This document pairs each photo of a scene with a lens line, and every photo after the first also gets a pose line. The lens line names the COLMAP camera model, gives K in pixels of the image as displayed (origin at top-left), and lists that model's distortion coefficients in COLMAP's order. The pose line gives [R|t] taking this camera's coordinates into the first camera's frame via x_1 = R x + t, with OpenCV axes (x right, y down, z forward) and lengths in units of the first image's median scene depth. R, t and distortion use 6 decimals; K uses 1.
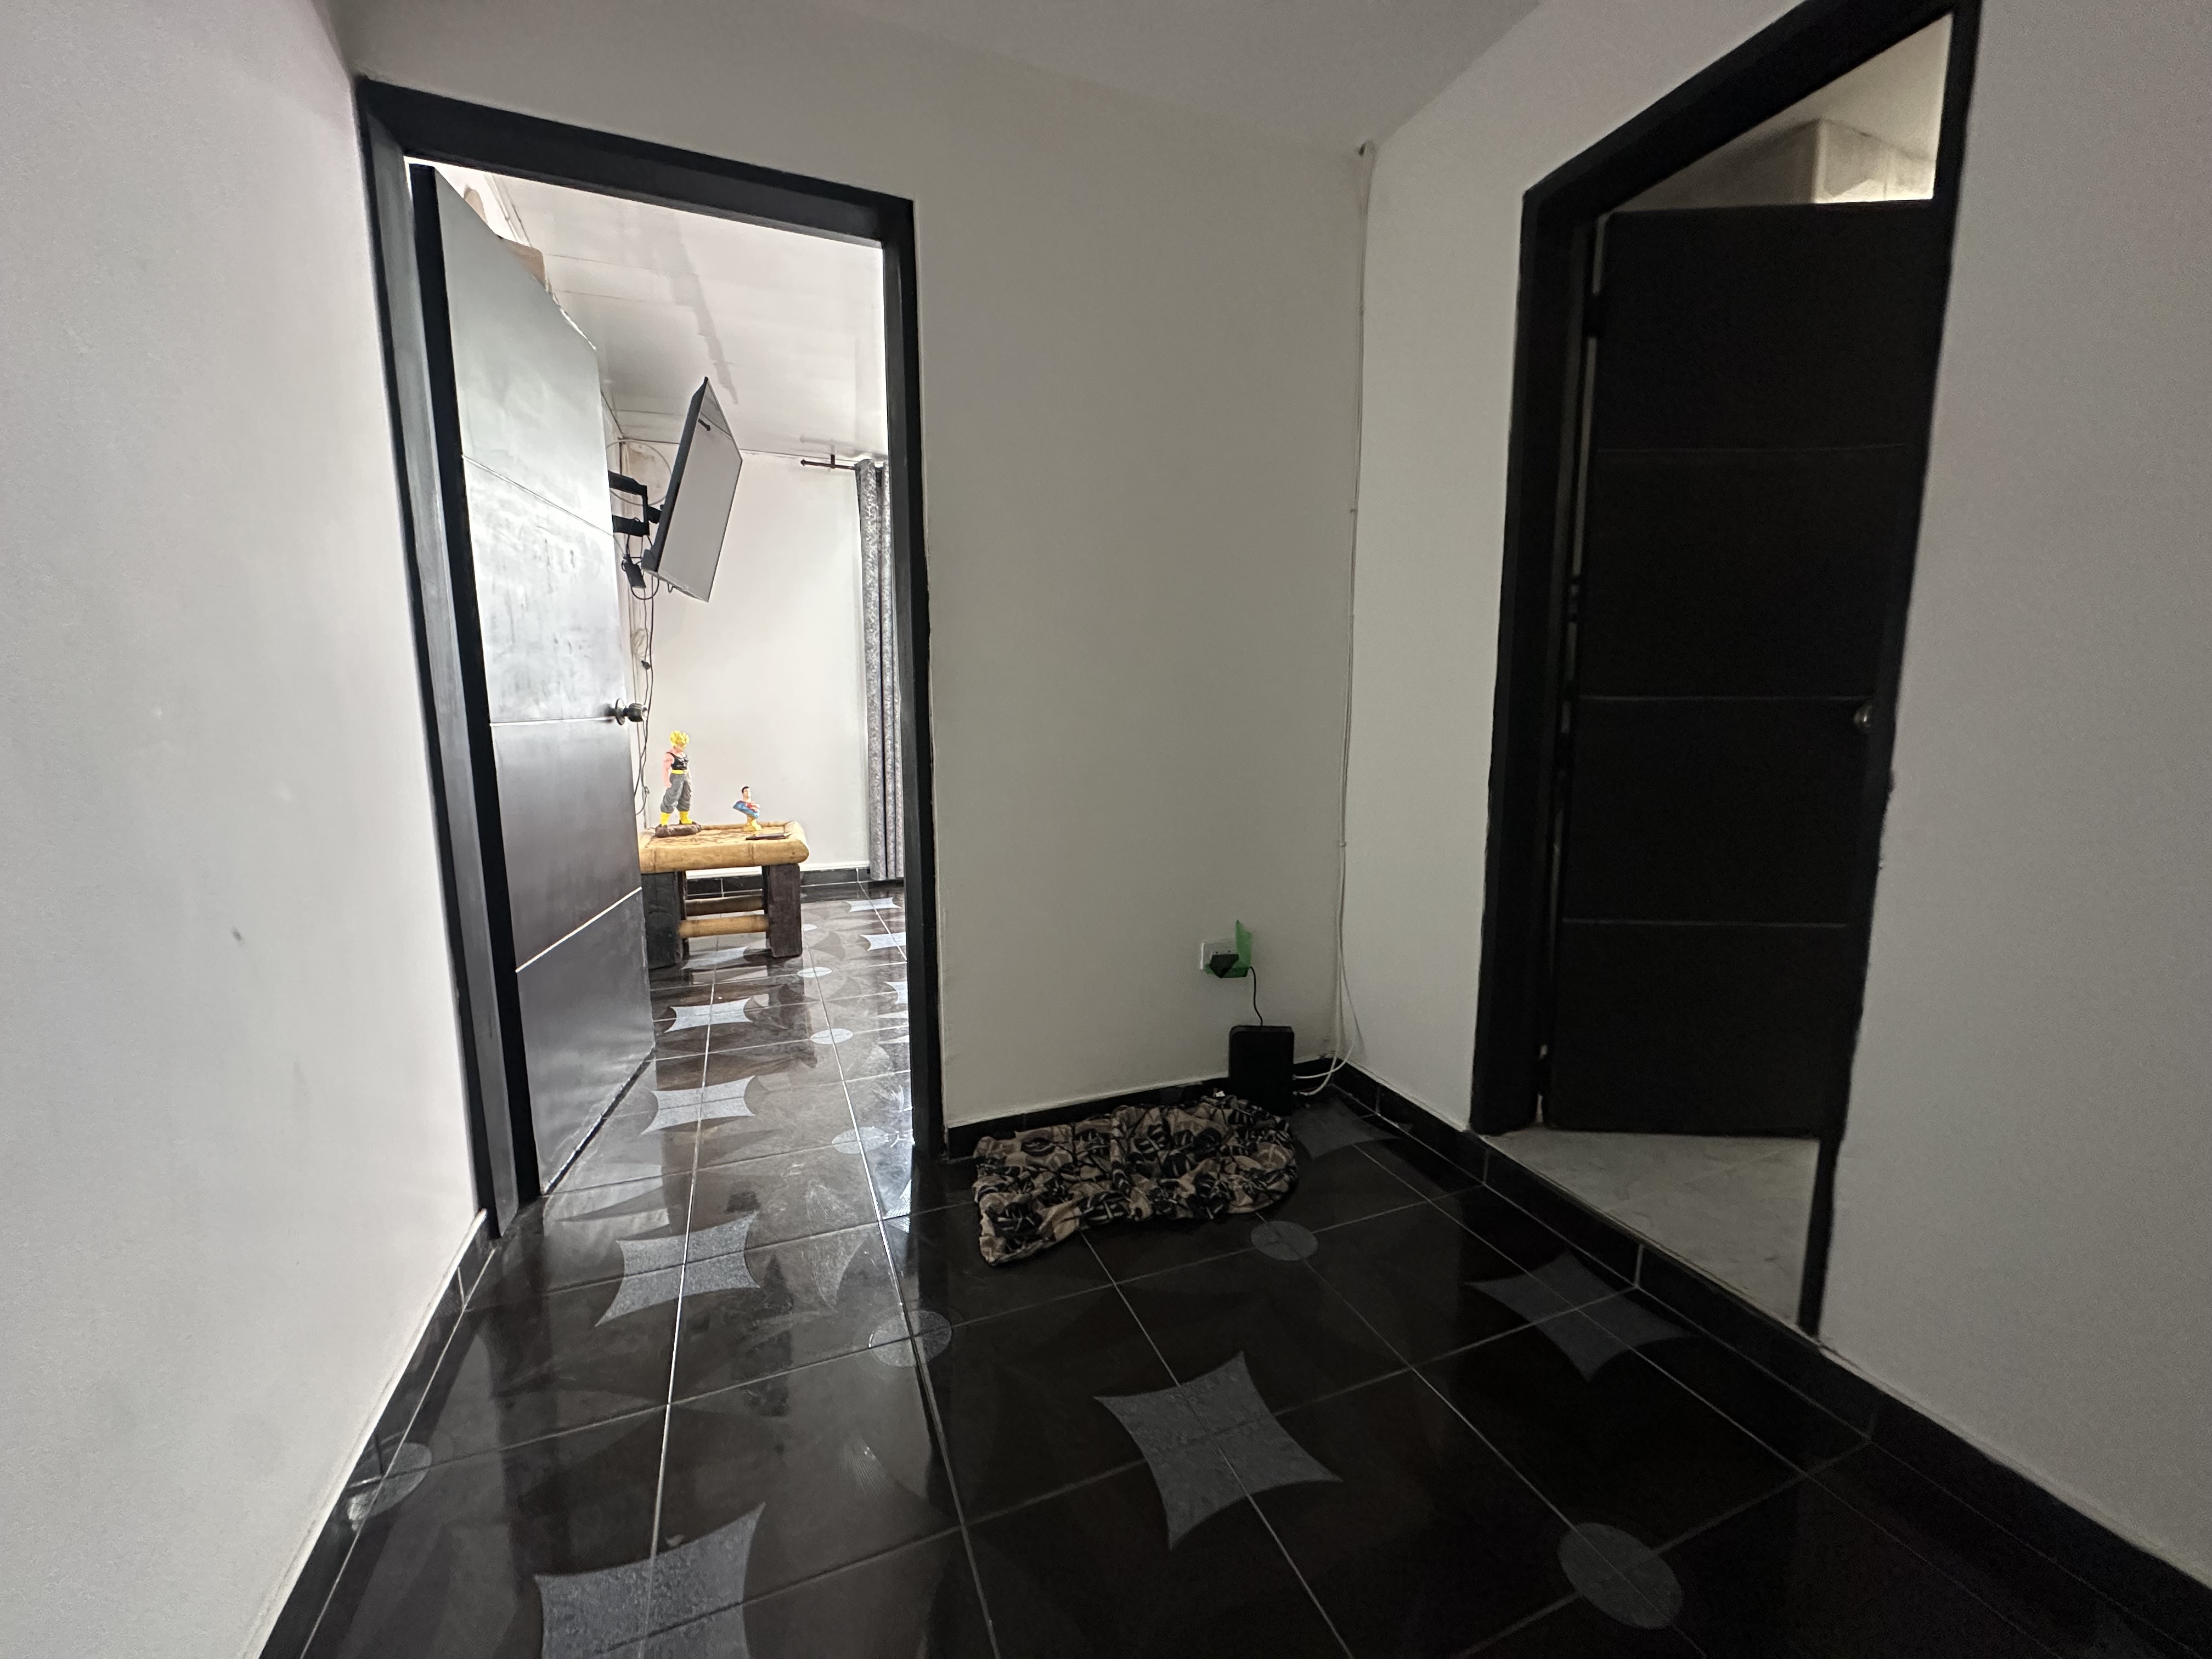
lens RADIAL K [[884.9, 0, 1114.9], [0, 884.9, 822.5], [0, 0, 1]] dist [-0.002095, 0.000023]
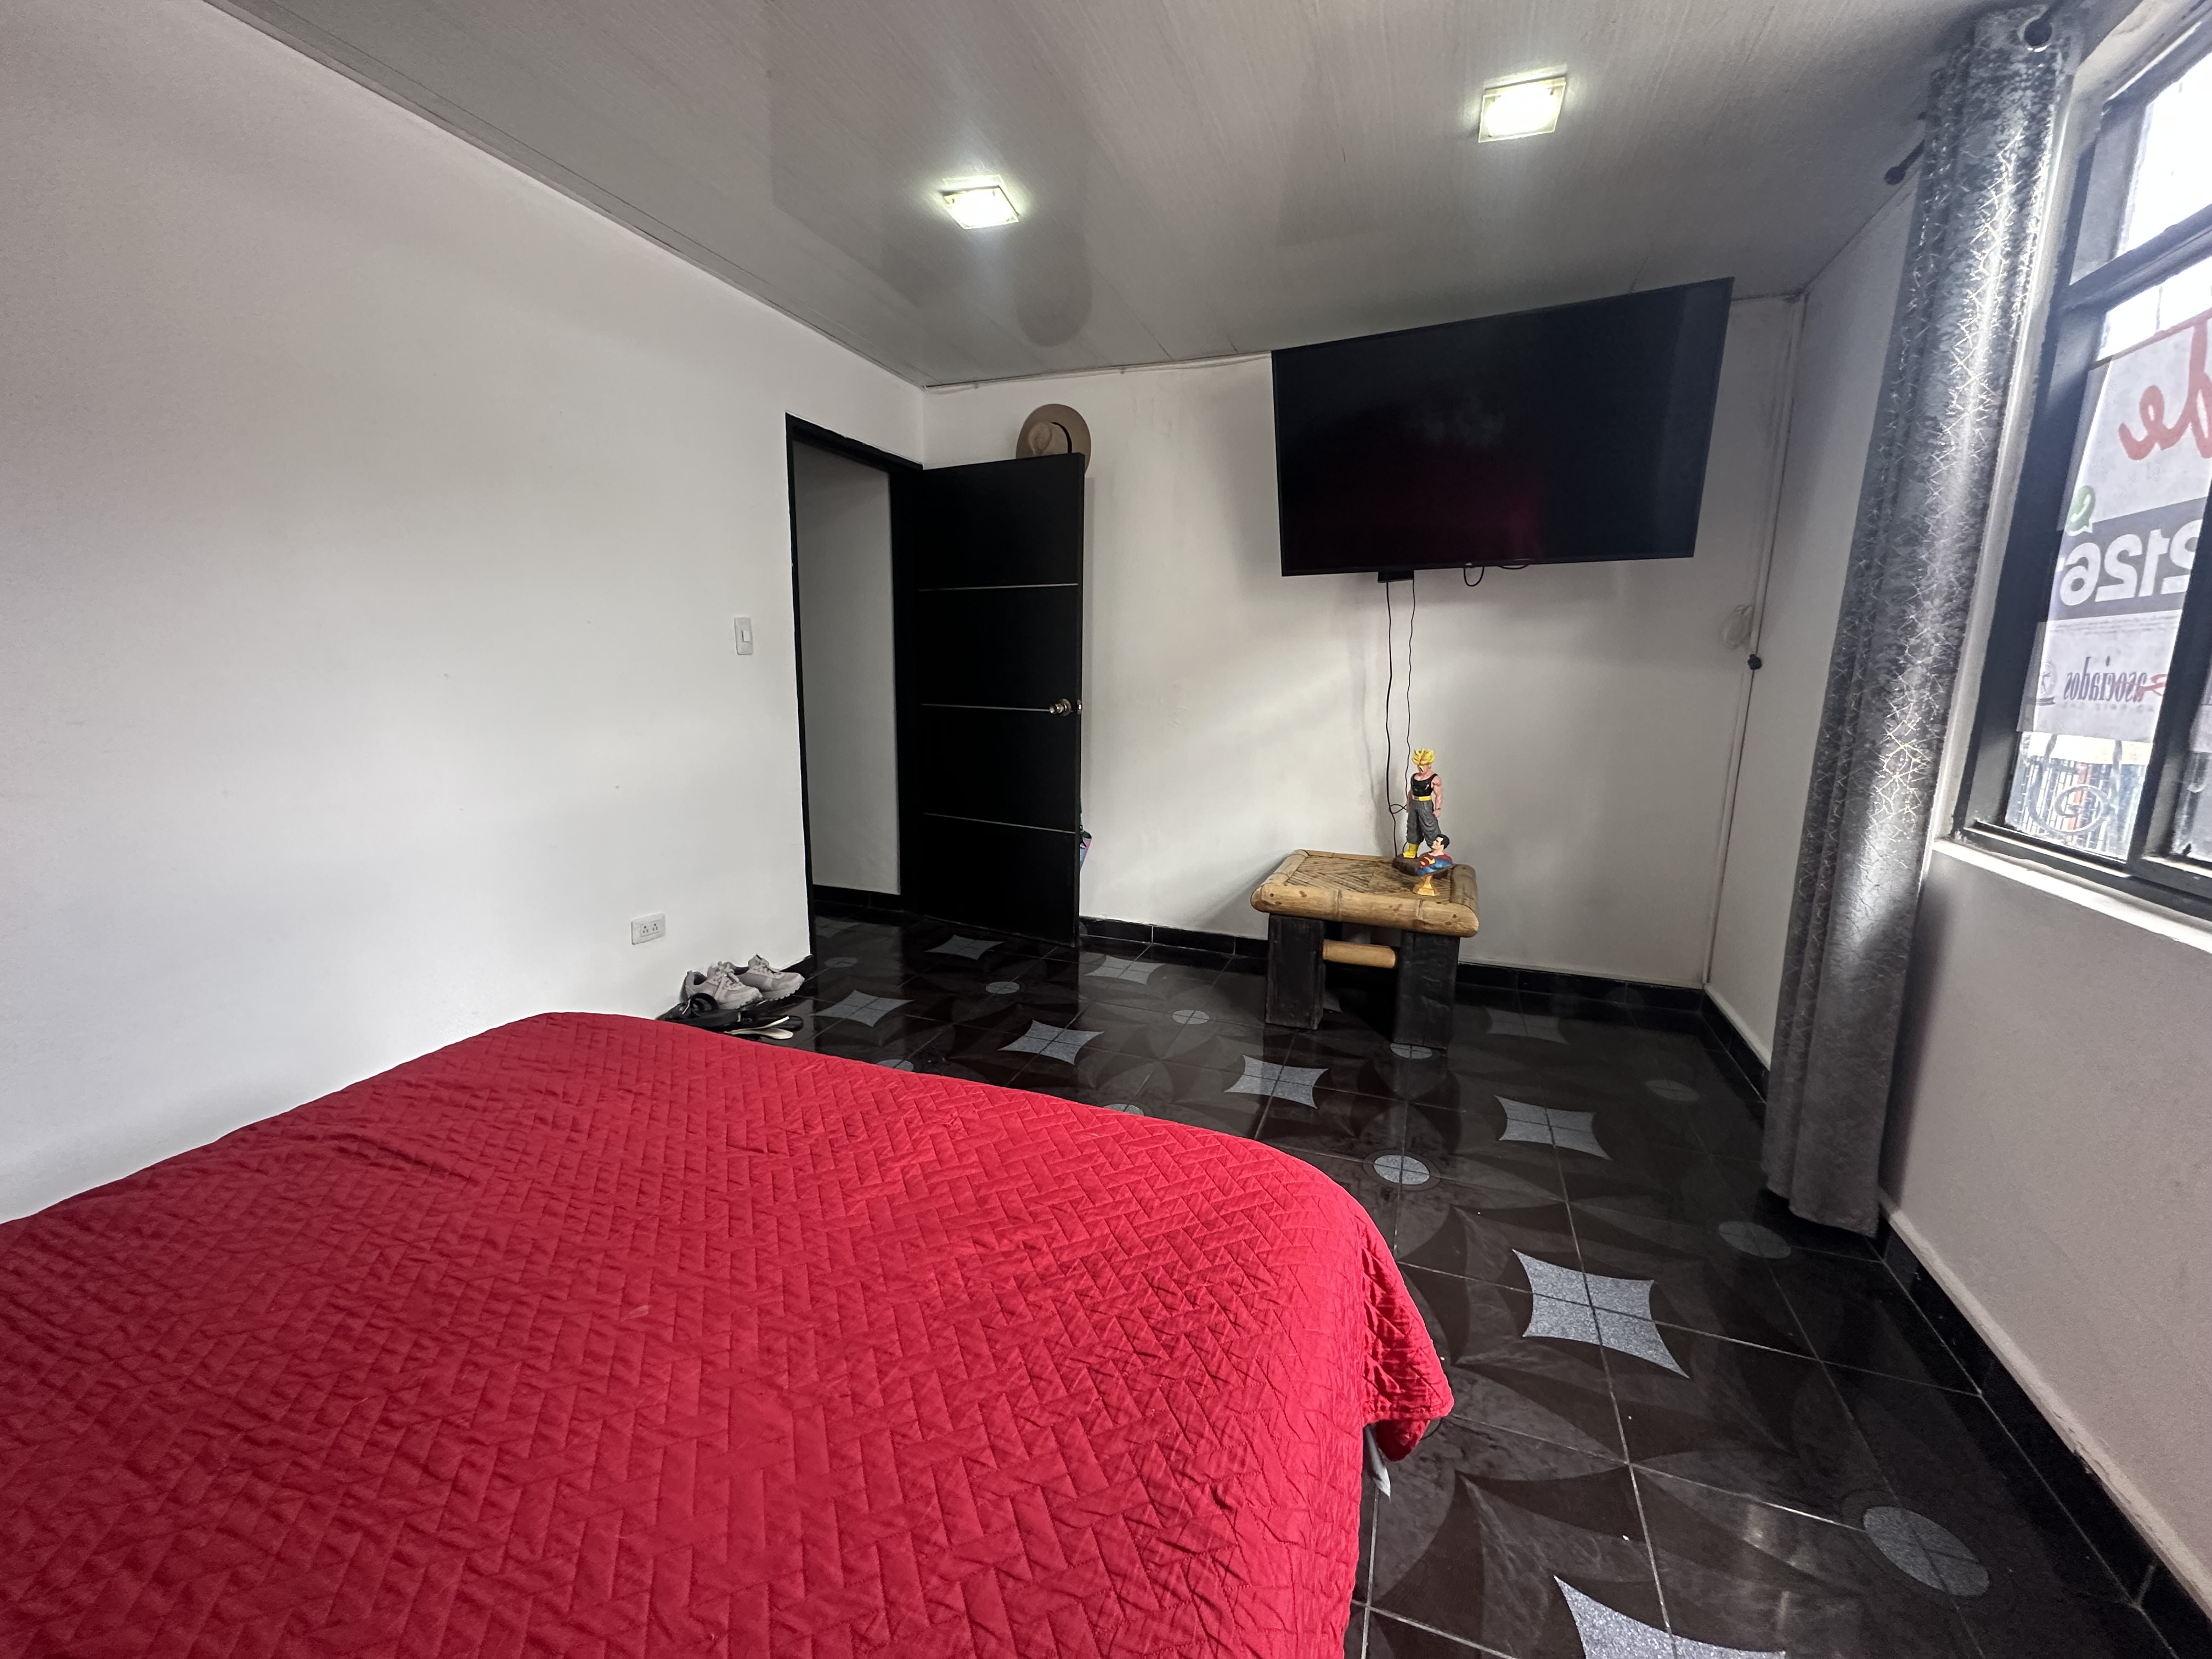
lens RADIAL K [[884.9, 0, 1105.6], [0, 884.9, 828.4], [0, 0, 1]] dist [-0.002095, 0.000023]
pose [[-0.686064, 0.124340, -0.716838, 0.238635], [-0.116141, 0.953935, 0.276620, -0.177455], [0.718212, 0.273033, -0.640019, 1.052127]]
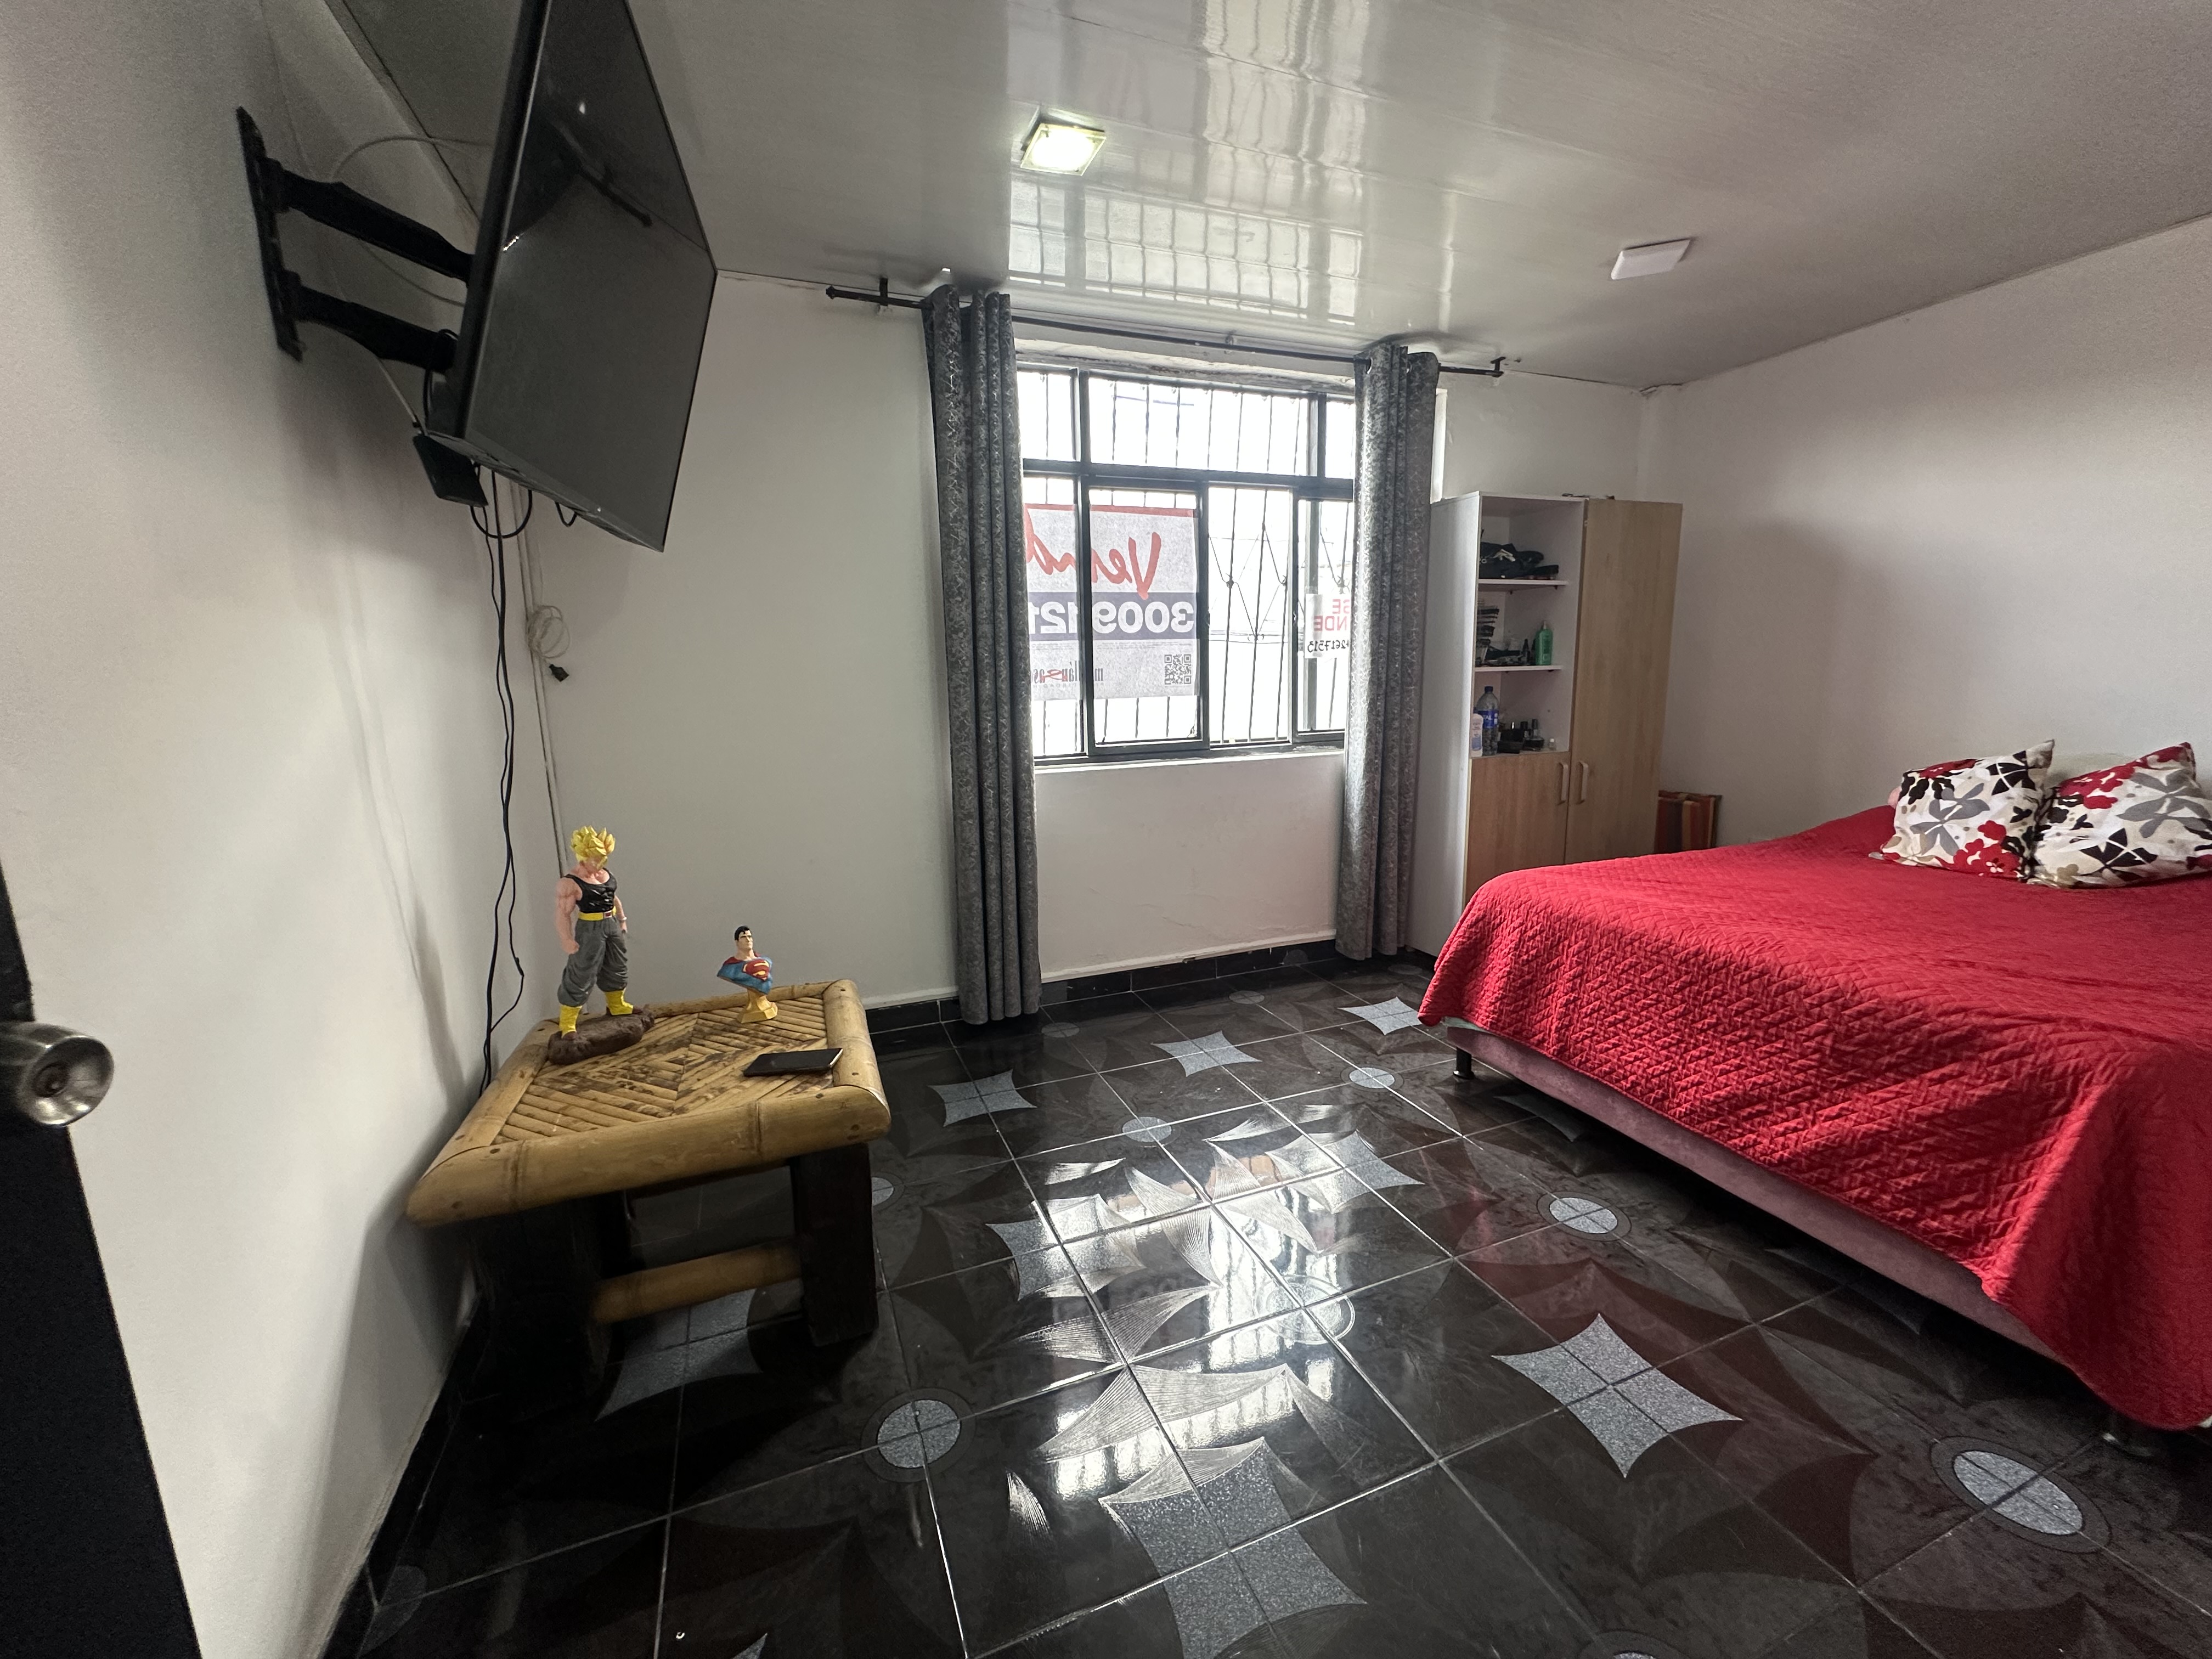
lens RADIAL K [[884.9, 0, 1106.0], [0, 884.9, 824.8], [0, 0, 1]] dist [-0.002095, 0.000023]
pose [[0.999400, -0.022049, -0.026720, -0.170778], [0.022874, 0.999258, 0.030991, -0.089289], [0.026017, -0.031584, 0.999162, 0.437170]]
